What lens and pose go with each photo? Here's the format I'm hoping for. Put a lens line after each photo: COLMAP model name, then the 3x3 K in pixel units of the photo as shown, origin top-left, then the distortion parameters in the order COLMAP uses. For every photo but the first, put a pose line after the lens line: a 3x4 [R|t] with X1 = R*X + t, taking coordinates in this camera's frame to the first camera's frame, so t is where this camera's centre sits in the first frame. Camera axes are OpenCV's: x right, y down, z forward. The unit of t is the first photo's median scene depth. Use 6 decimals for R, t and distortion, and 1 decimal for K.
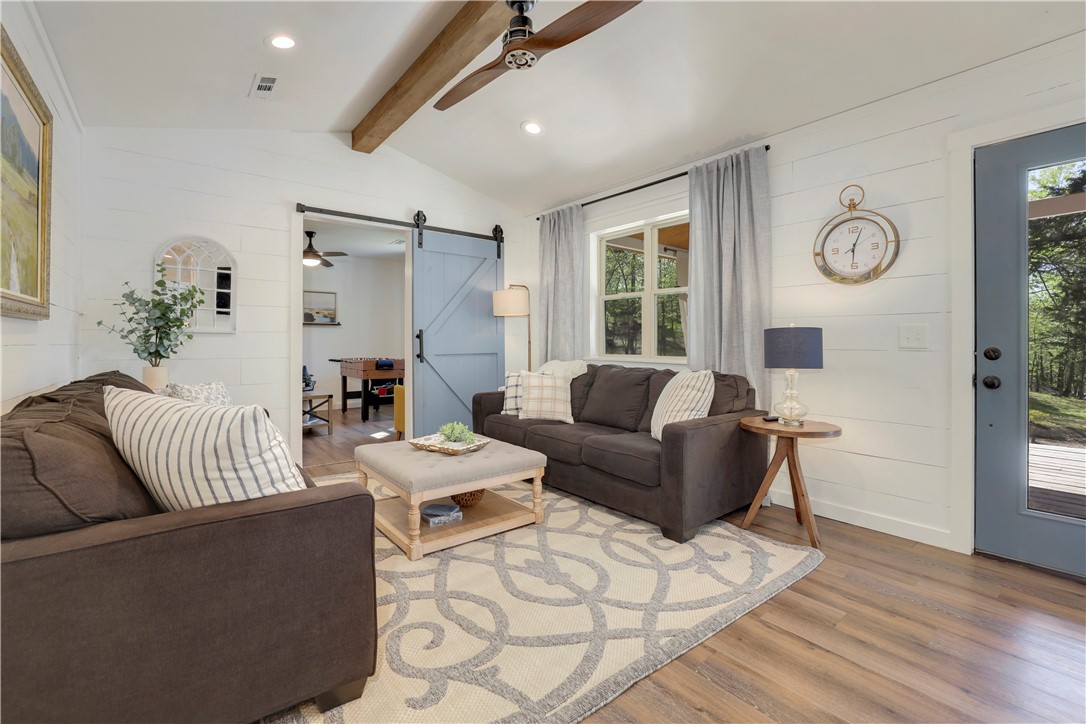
lens RADIAL K [[475.1, 0, 541.5], [0, 475.1, 348.4], [0, 0, 1]] dist [-0.034513, 0.000366]
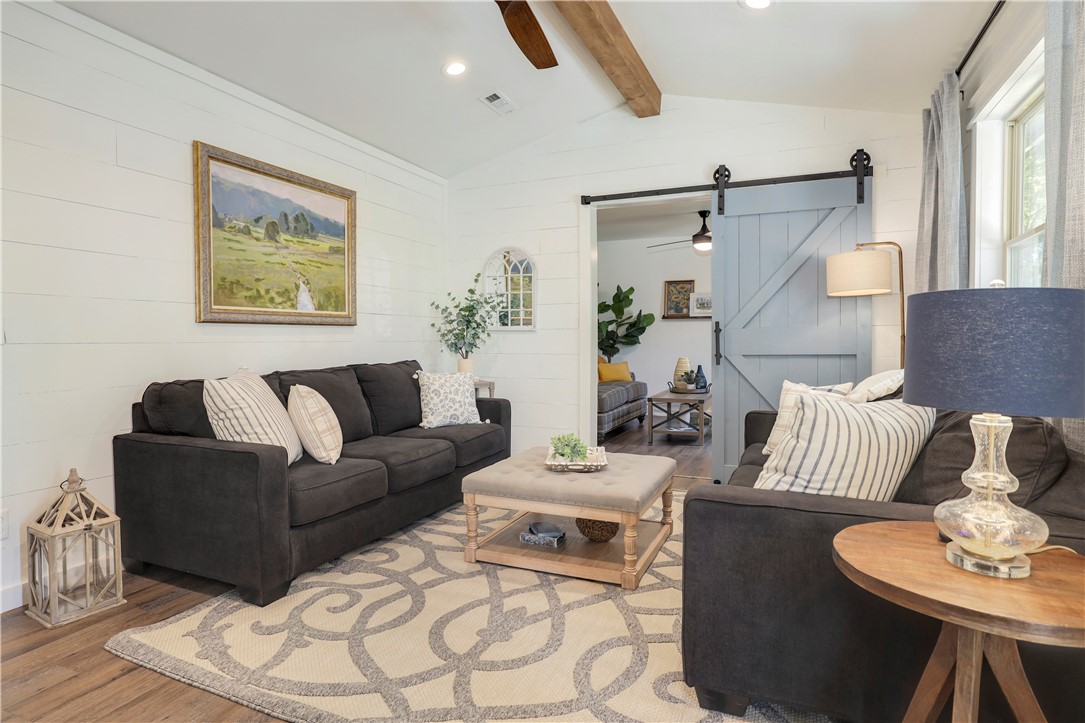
lens RADIAL K [[592.2, 0, 542.5], [0, 592.2, 361.5], [0, 0, 1]] dist [-0.025201, 0.000198]
pose [[0.454625, 0.029301, -0.890201, 0.810745], [-0.006516, 0.999541, 0.029572, -0.002477], [0.890659, -0.007643, 0.454607, 0.536932]]
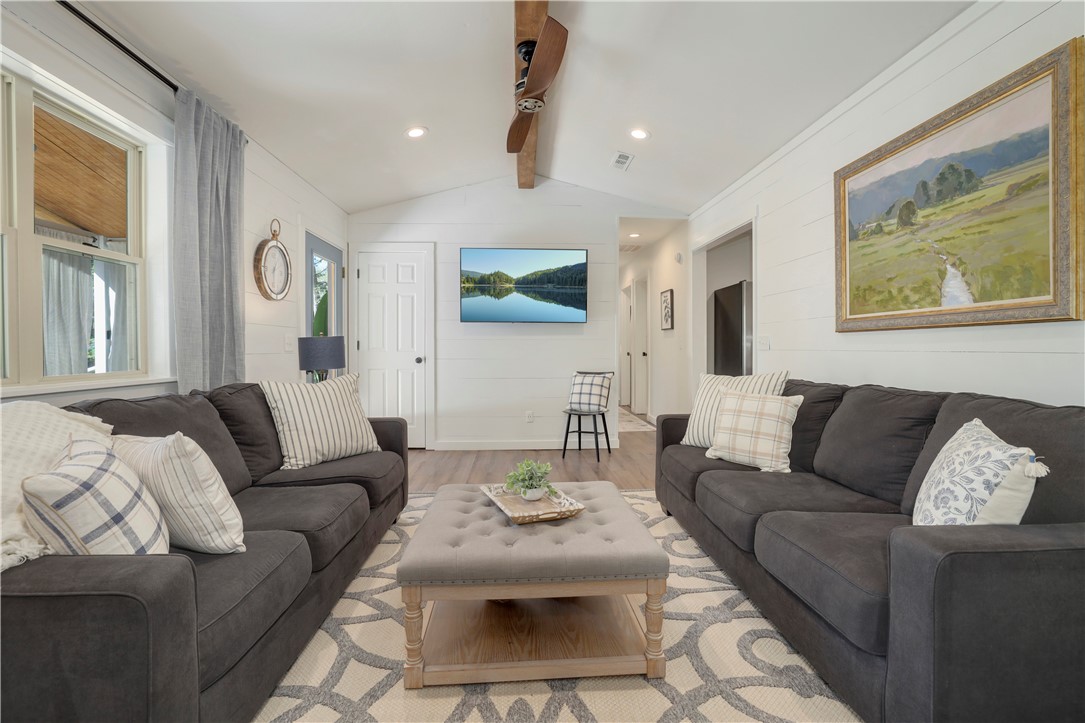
lens RADIAL K [[473.3, 0, 538.0], [0, 473.3, 346.3], [0, 0, 1]] dist [-0.013785, 0.000370]
pose [[-0.804298, 0.001795, 0.594224, -0.690064], [0.008658, 0.999925, 0.008699, -0.026488], [-0.594163, 0.012142, -0.804253, 1.747427]]
